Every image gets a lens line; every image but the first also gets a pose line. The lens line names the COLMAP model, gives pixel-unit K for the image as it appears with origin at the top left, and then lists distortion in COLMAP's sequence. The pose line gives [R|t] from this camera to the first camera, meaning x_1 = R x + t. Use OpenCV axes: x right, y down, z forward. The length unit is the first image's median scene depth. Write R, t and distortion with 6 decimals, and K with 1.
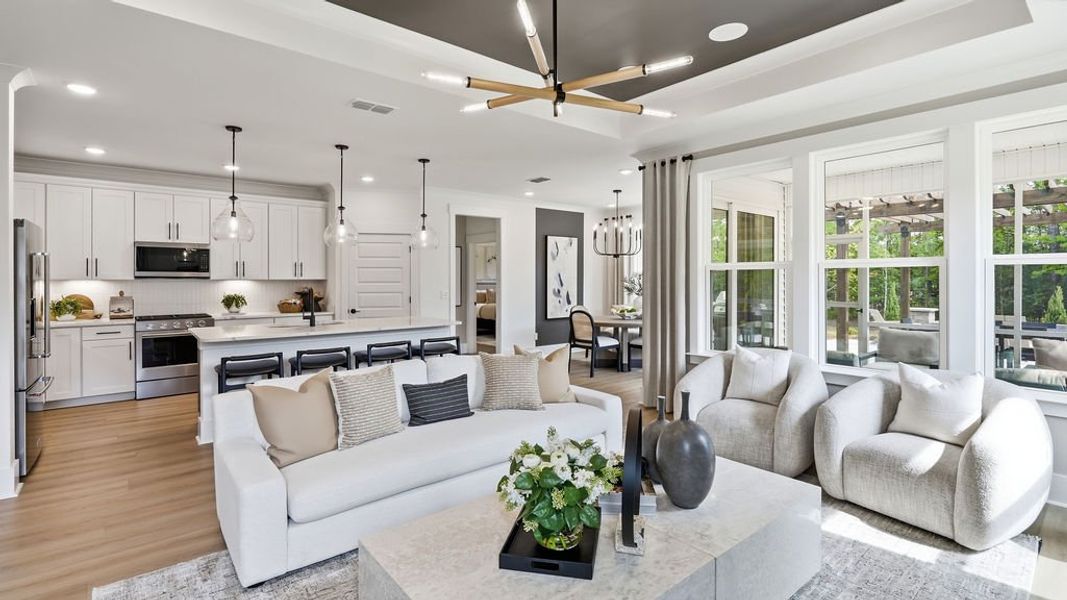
lens RADIAL K [[496.7, 0, 545.3], [0, 496.7, 279.5], [0, 0, 1]] dist [0.003426, 0.000025]
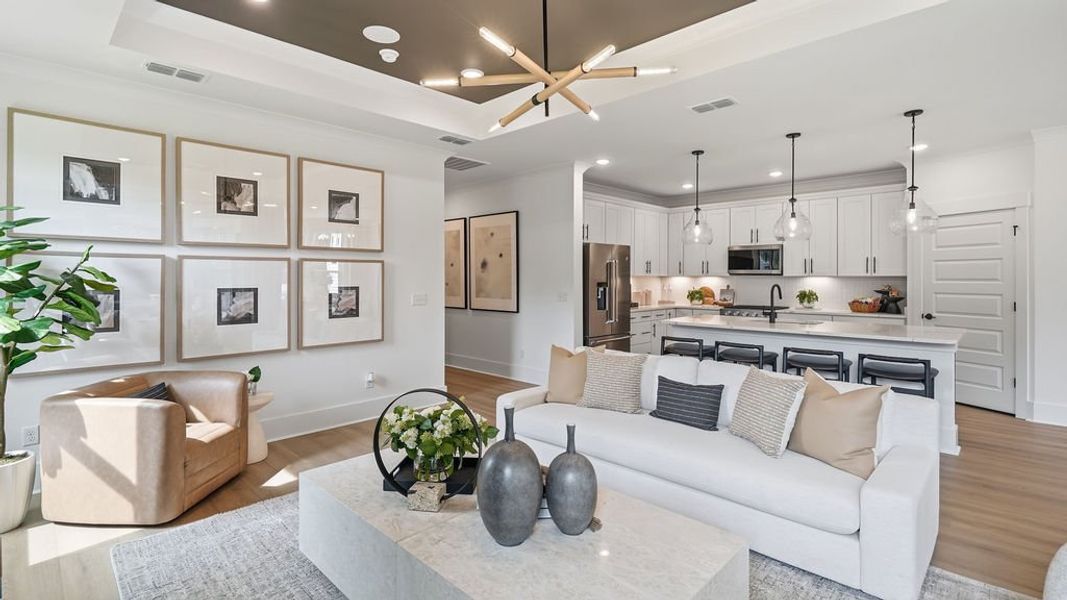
lens RADIAL K [[477.3, 0, 498.8], [0, 477.3, 279.5], [0, 0, 1]] dist [-0.000670, -0.006304]
pose [[0.057452, 0.007228, -0.998322, 0.358845], [0.000700, 0.999973, 0.007280, -0.000806], [0.998348, -0.001117, 0.057446, 0.306445]]
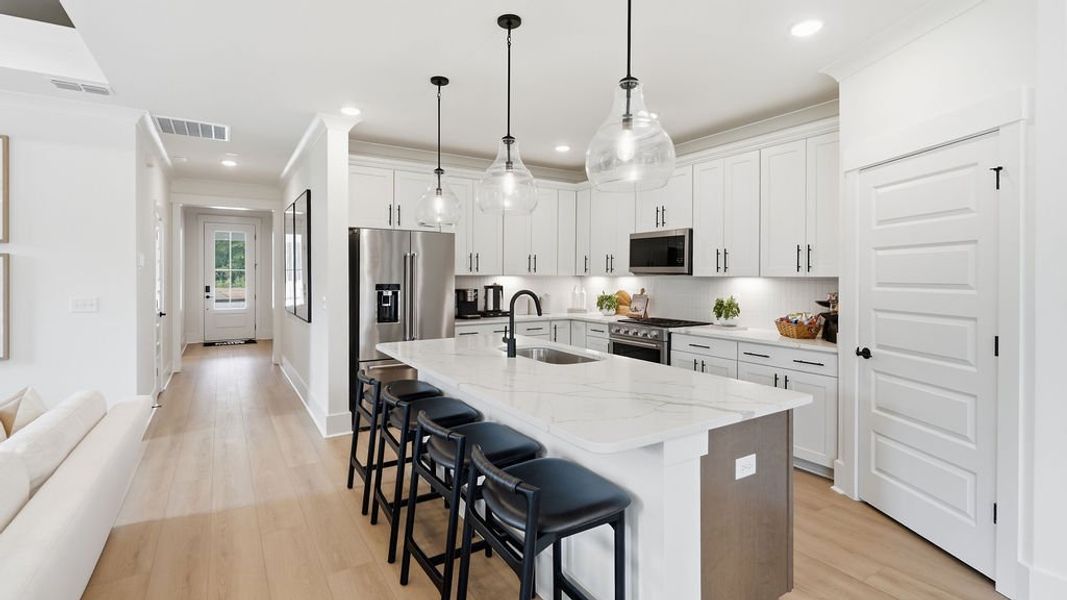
lens RADIAL K [[477.3, 0, 498.8], [0, 477.3, 279.5], [0, 0, 1]] dist [-0.000670, -0.006304]
pose [[-0.158905, 0.009622, -0.987247, 0.065771], [-0.003350, 0.999941, 0.010285, -0.001885], [0.987288, 0.004942, -0.158863, 0.837533]]
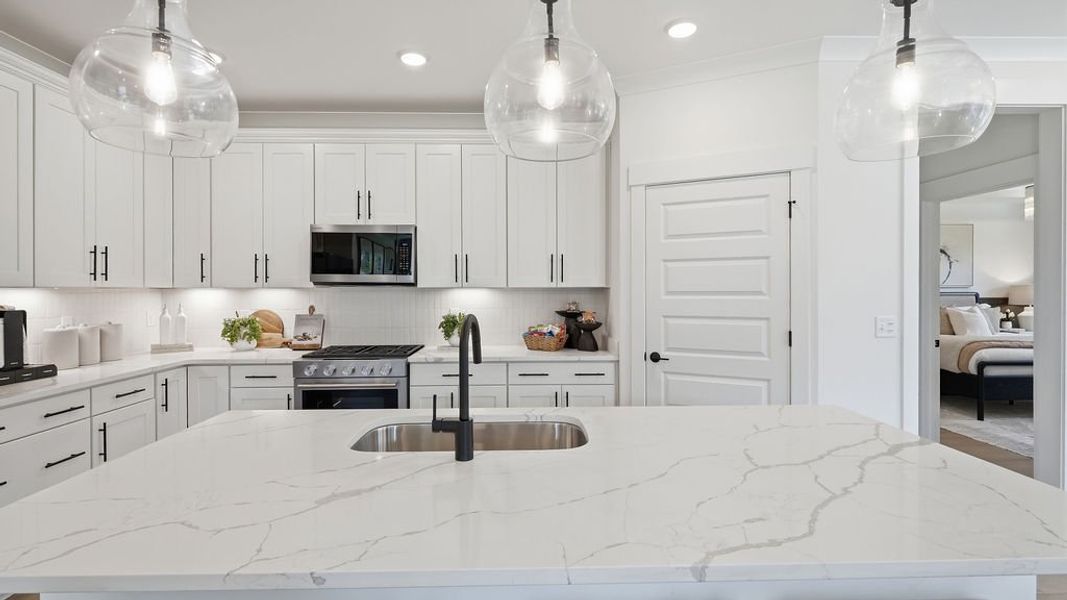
lens RADIAL K [[518.0, 0, 542.0], [0, 518.0, 287.4], [0, 0, 1]] dist [0.001964, -0.000080]
pose [[0.793164, 0.000385, -0.609007, -0.199962], [0.001763, 0.999994, 0.002928, -0.001571], [0.609005, -0.003396, 0.793159, 0.622238]]
